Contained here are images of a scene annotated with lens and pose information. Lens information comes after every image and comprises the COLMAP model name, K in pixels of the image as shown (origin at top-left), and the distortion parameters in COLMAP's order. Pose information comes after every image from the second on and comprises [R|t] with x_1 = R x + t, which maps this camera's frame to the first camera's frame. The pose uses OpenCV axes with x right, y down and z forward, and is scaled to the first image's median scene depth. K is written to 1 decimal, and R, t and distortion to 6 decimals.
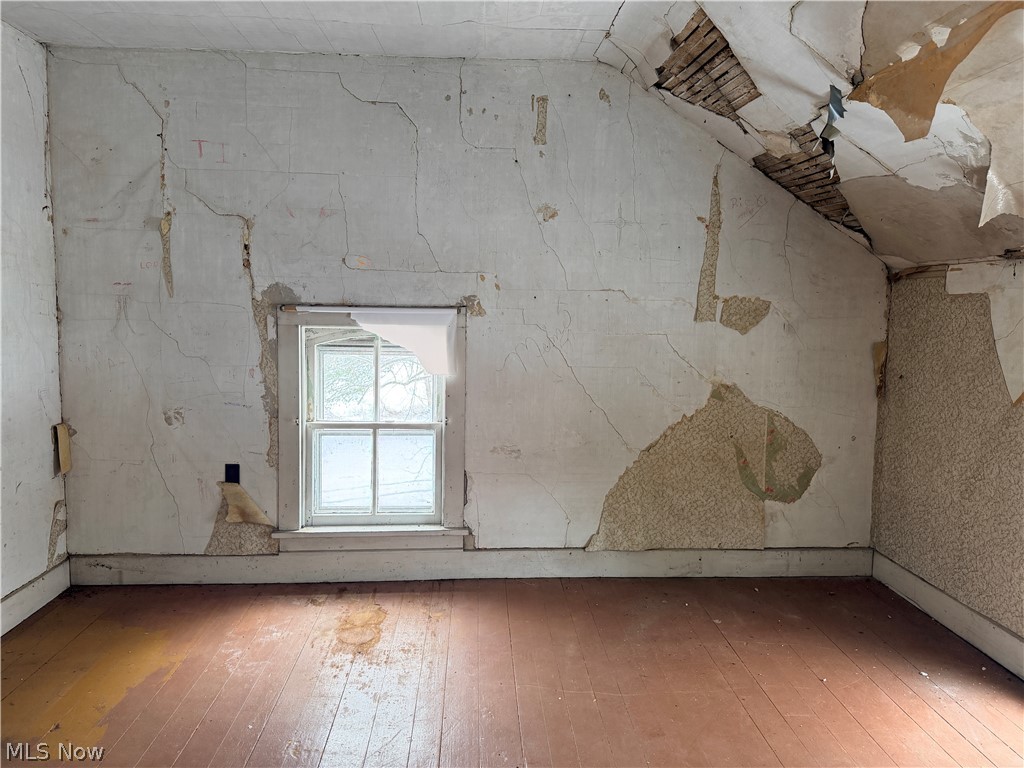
lens RADIAL K [[721.1, 0, 509.7], [0, 721.1, 373.7], [0, 0, 1]] dist [0.074767, -0.104198]
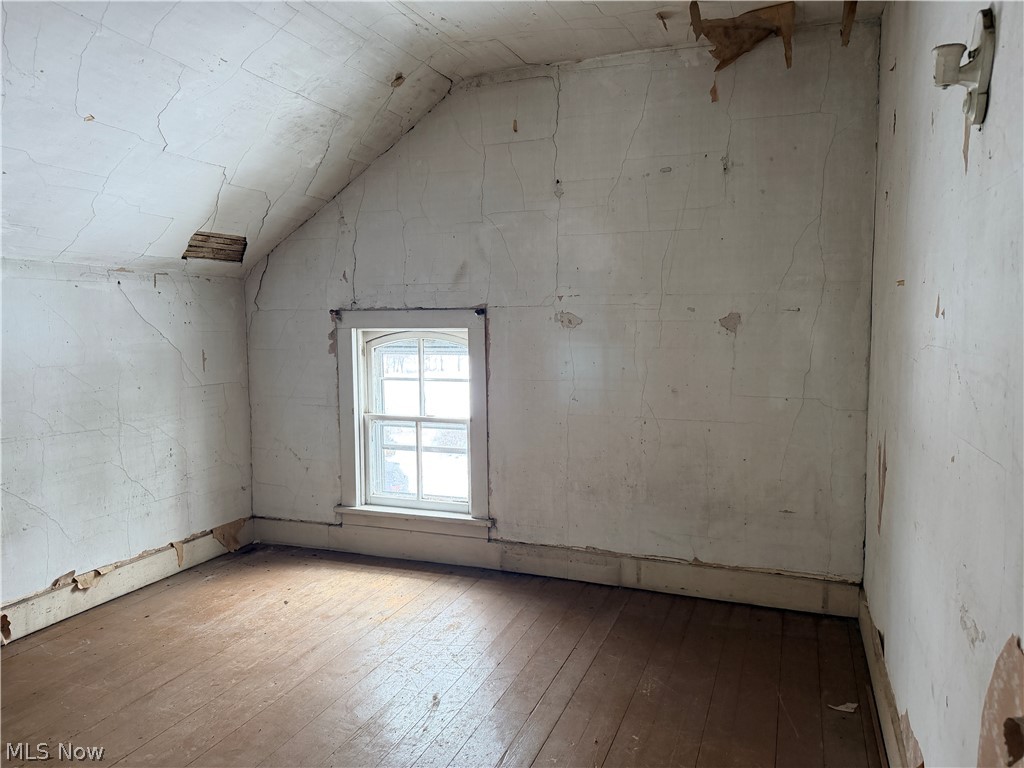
lens RADIAL K [[721.1, 0, 512.9], [0, 721.1, 380.7], [0, 0, 1]] dist [0.074767, -0.104198]
pose [[0.909977, 0.015209, -0.414380, 0.400106], [-0.015996, 0.999871, 0.001570, 0.009706], [0.414350, 0.005200, 0.910103, 0.059853]]
